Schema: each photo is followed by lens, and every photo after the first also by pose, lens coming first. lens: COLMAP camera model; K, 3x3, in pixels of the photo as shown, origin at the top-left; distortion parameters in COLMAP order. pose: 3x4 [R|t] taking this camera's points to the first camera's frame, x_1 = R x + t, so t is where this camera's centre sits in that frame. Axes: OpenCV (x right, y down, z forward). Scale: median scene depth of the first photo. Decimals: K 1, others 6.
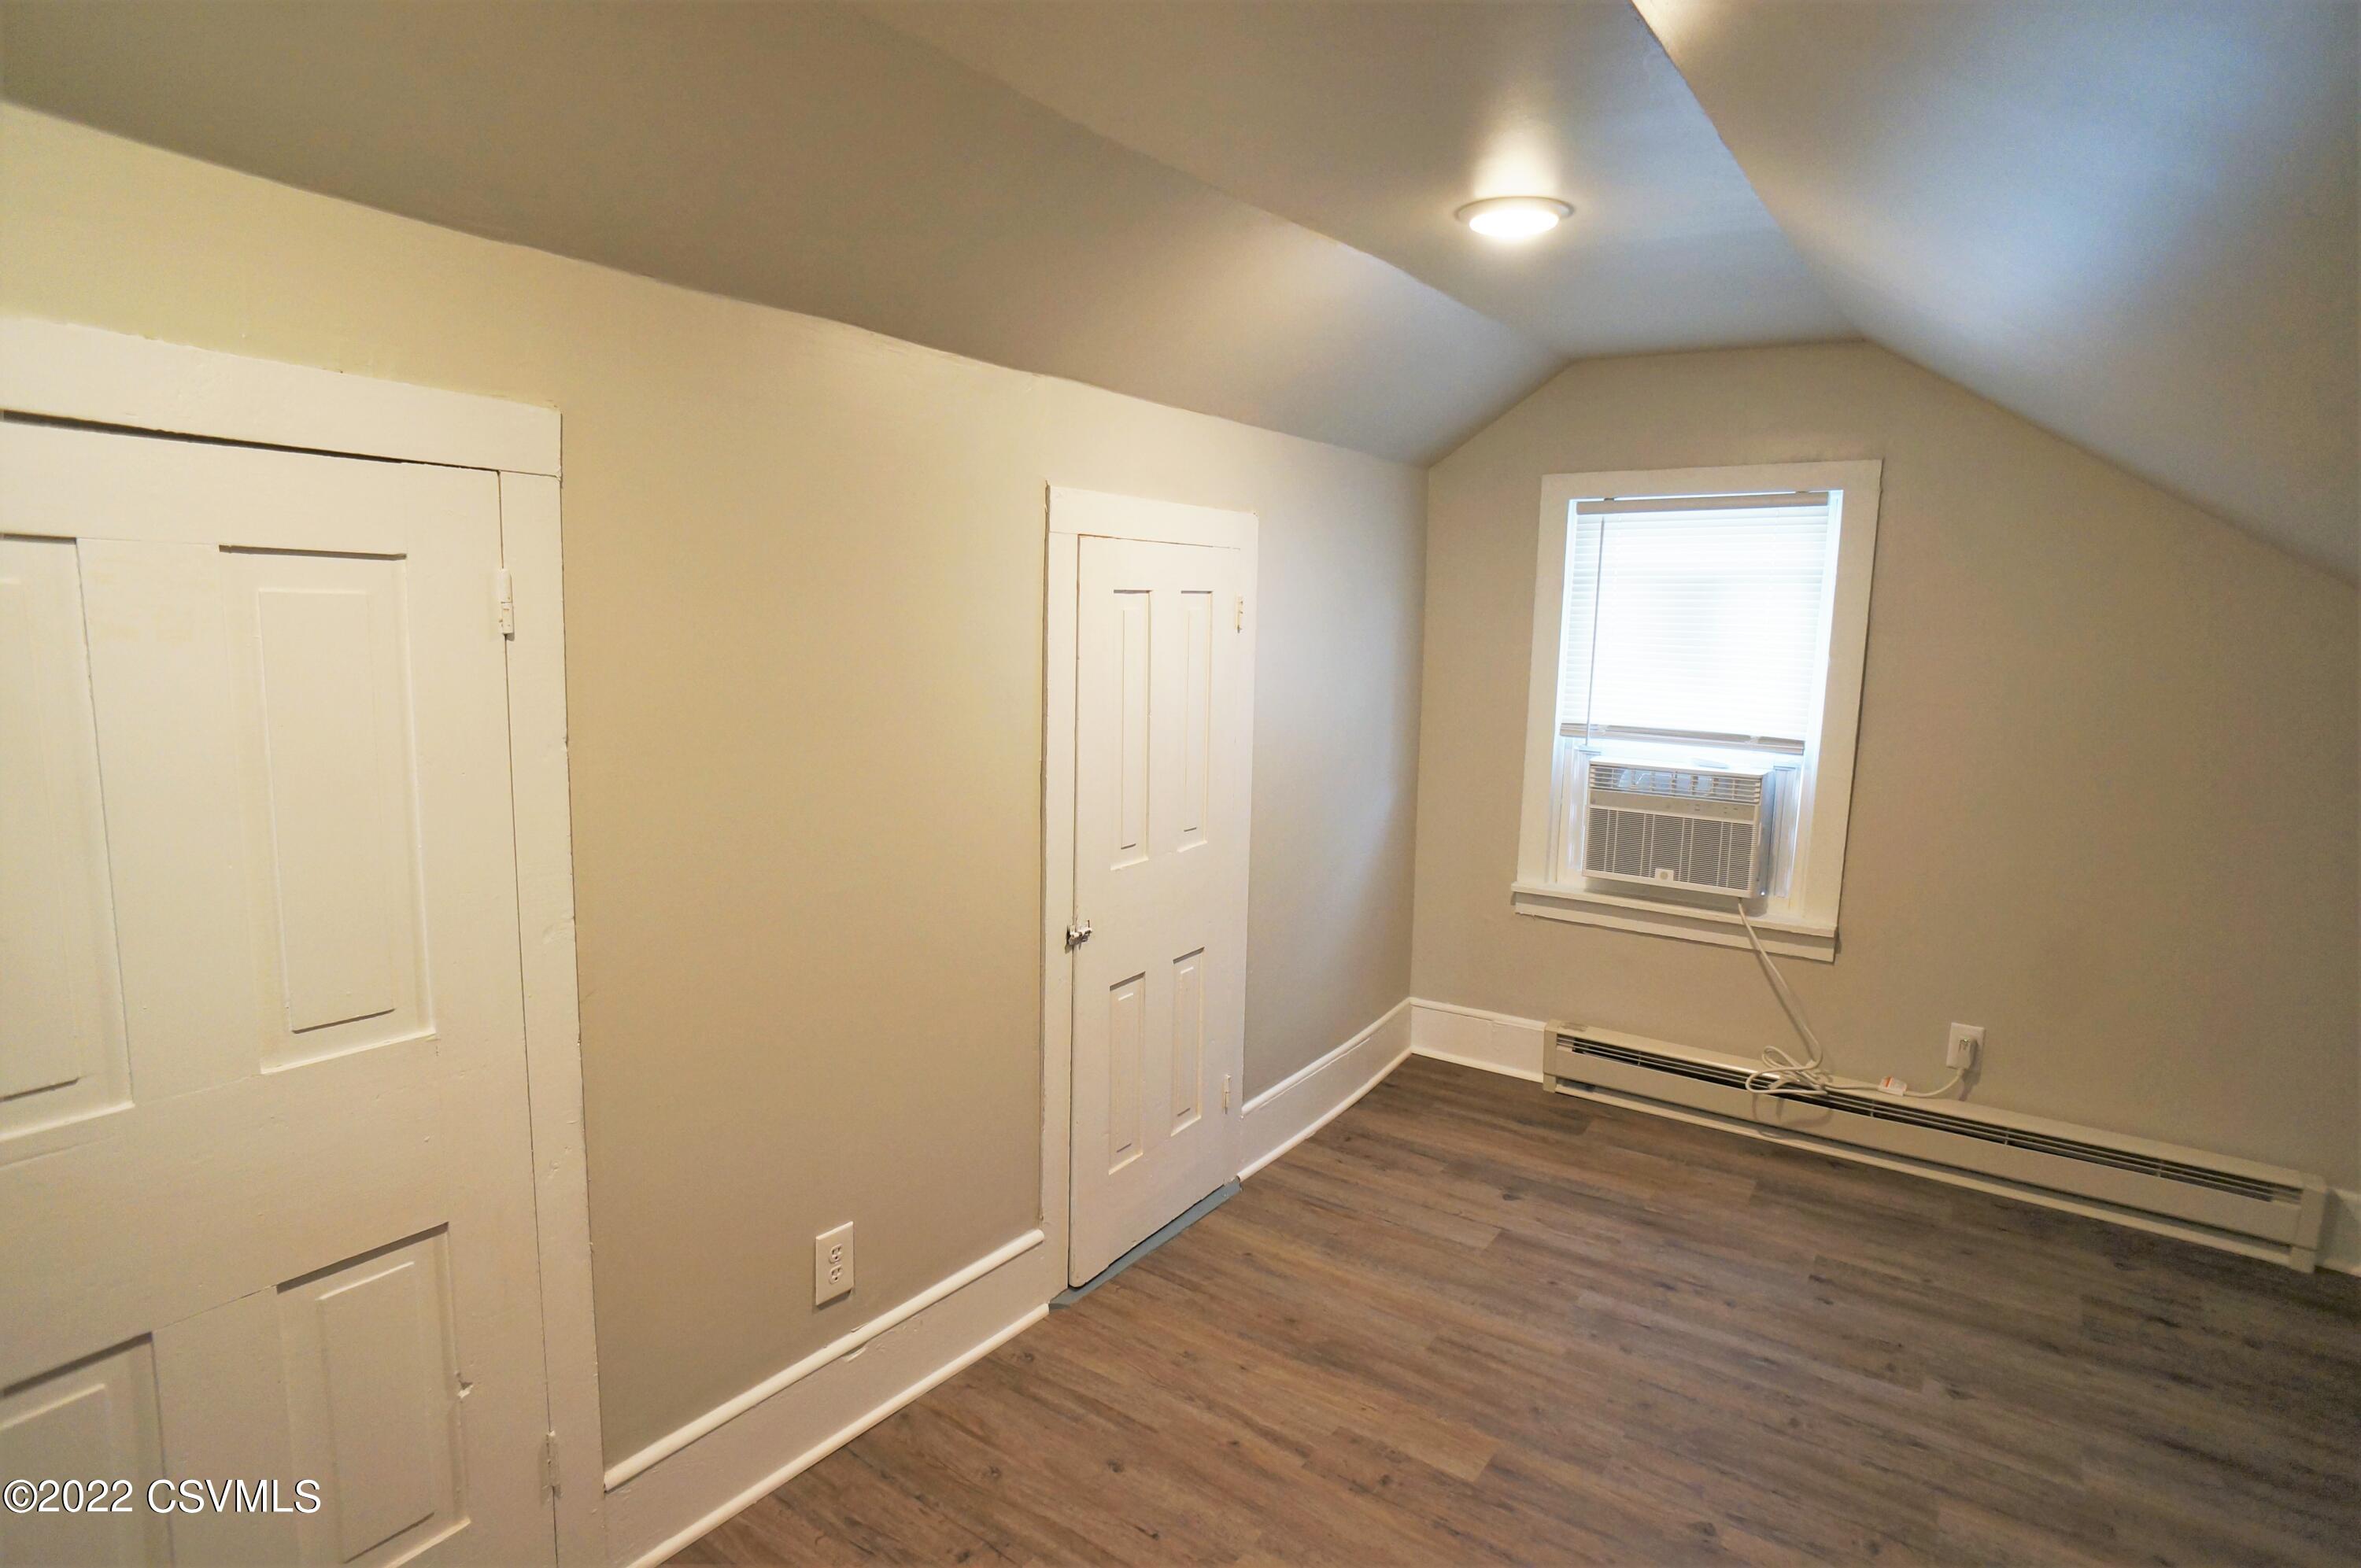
lens RADIAL K [[1232.0, 0, 1180.5], [0, 1232.0, 784.0], [0, 0, 1]] dist [-0.079375, 0.048114]
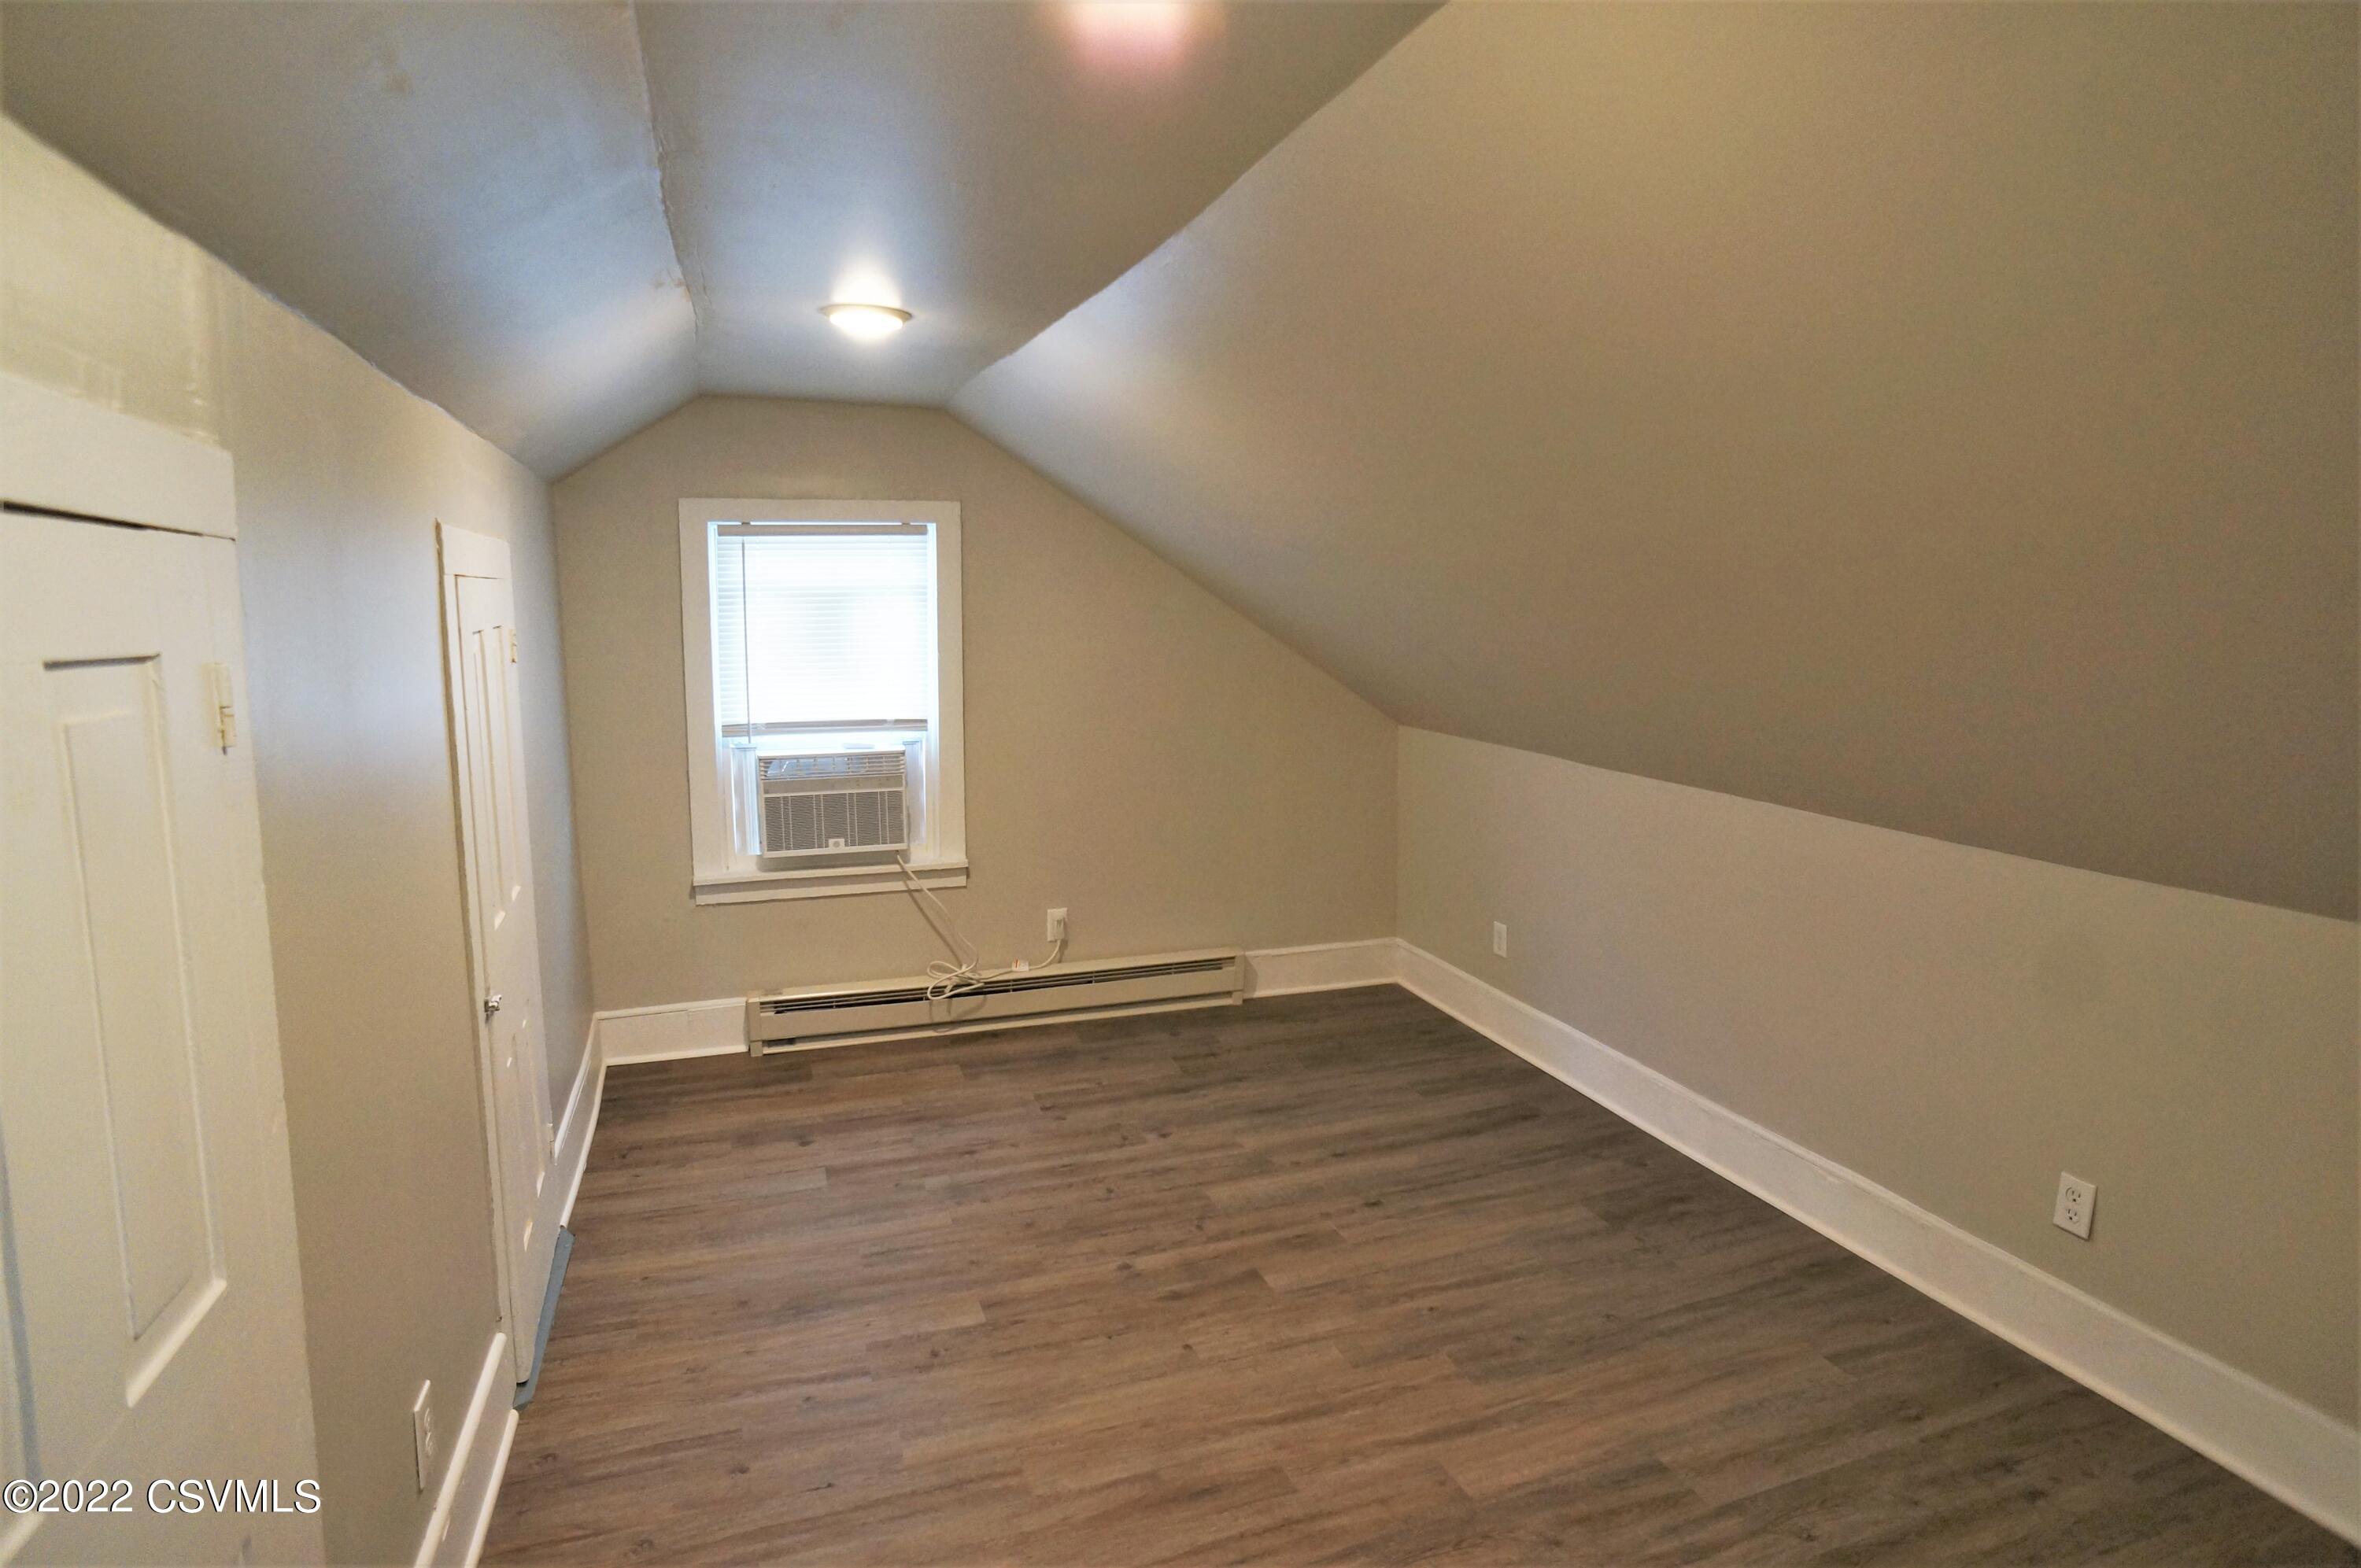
lens RADIAL K [[1232.0, 0, 1180.5], [0, 1232.0, 784.0], [0, 0, 1]] dist [-0.079375, 0.048114]
pose [[0.577420, -0.138046, 0.804692, -0.394357], [0.121443, 0.989160, 0.082549, -0.044374], [-0.807364, 0.050059, 0.587926, 0.029081]]
